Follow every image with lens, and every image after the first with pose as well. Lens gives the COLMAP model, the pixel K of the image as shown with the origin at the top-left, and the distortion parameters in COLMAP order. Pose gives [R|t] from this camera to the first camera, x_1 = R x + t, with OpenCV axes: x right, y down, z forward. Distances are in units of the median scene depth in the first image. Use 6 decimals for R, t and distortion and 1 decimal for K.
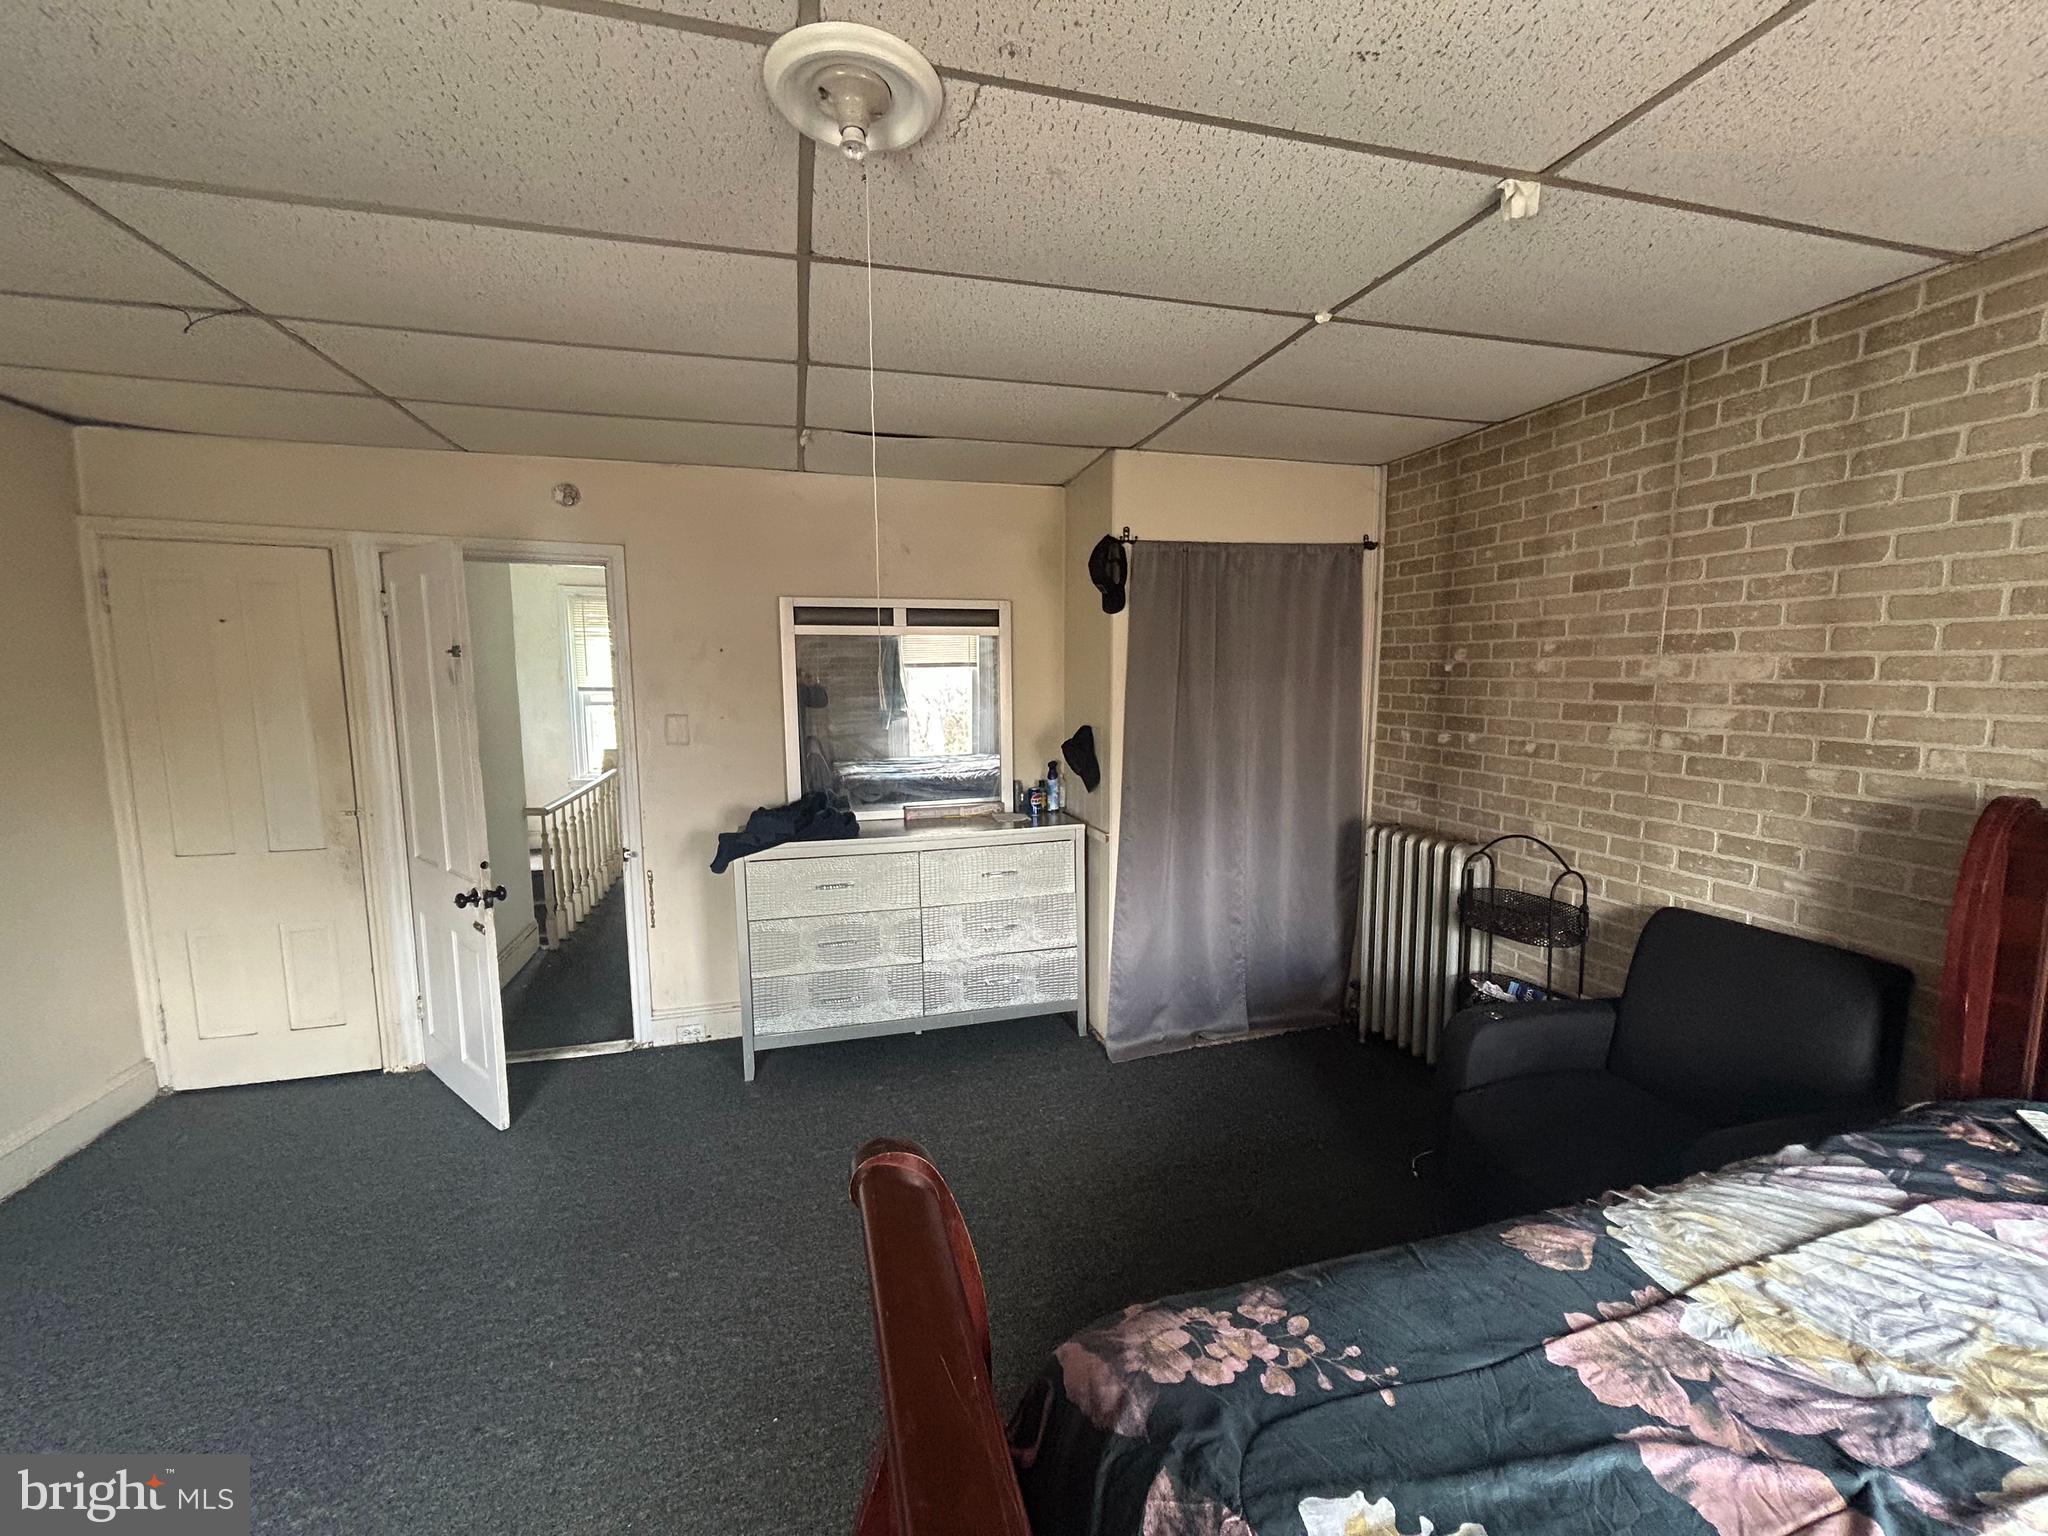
lens RADIAL K [[818.3, 0, 1027.8], [0, 818.3, 766.8], [0, 0, 1]] dist [-0.000367, 0.000282]
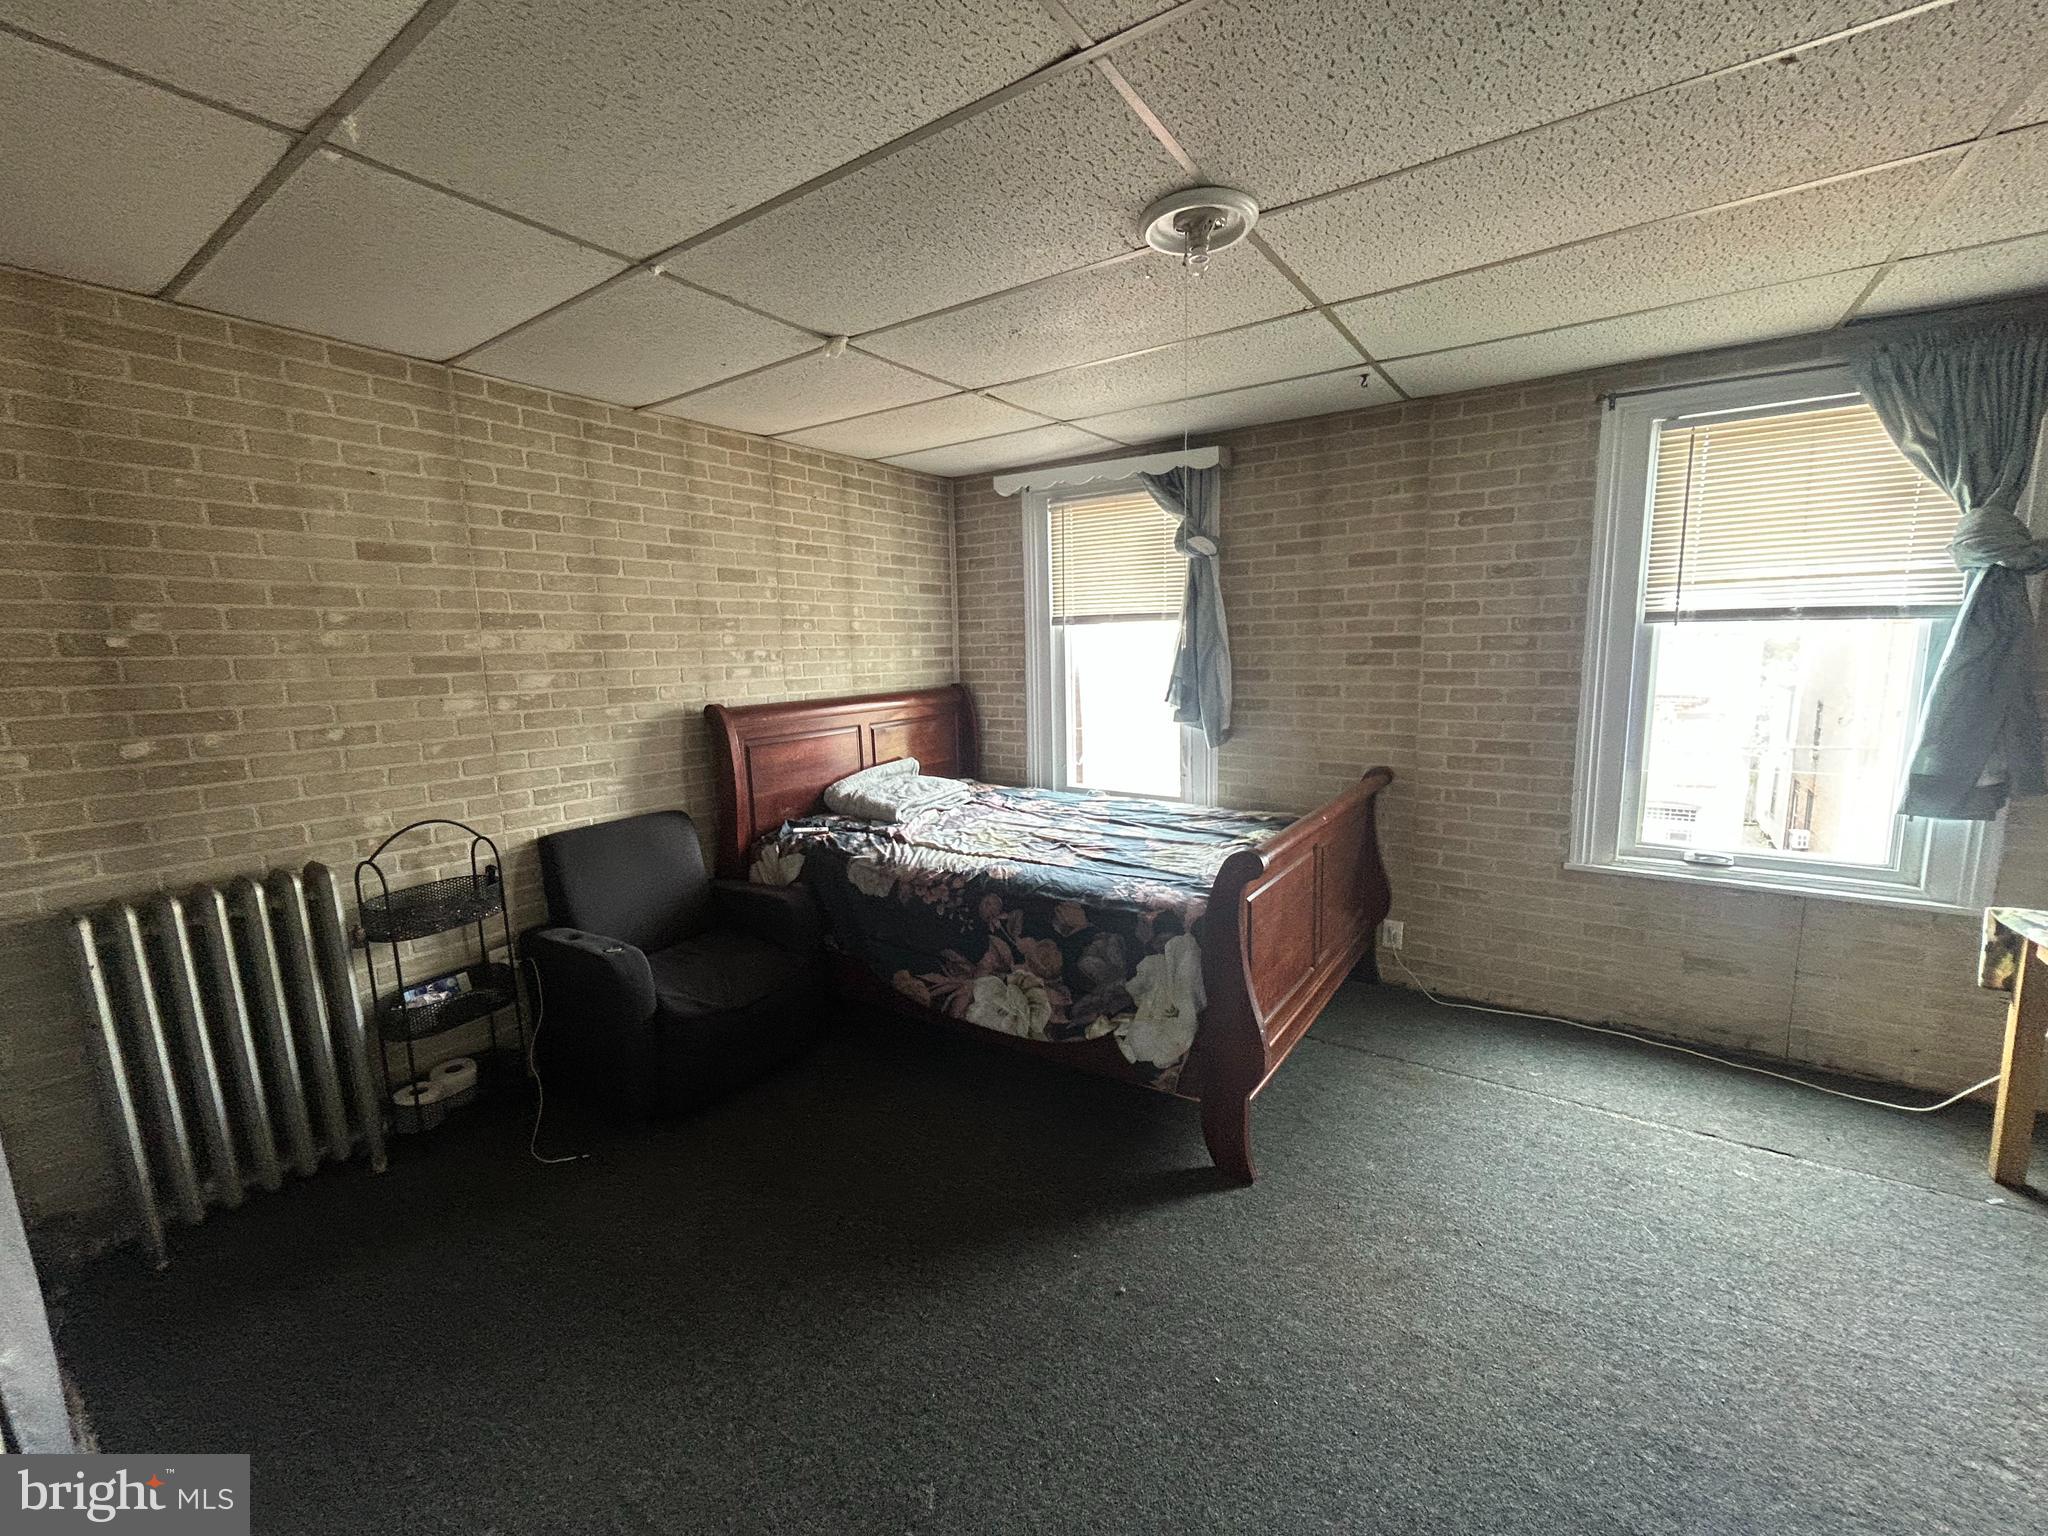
lens RADIAL K [[818.3, 0, 1037.2], [0, 818.3, 772.2], [0, 0, 1]] dist [-0.000367, 0.000282]
pose [[-0.637327, -0.102315, 0.763771, -0.626199], [0.110181, 0.968863, 0.221730, -0.114943], [-0.762676, 0.225468, -0.606210, 1.171122]]
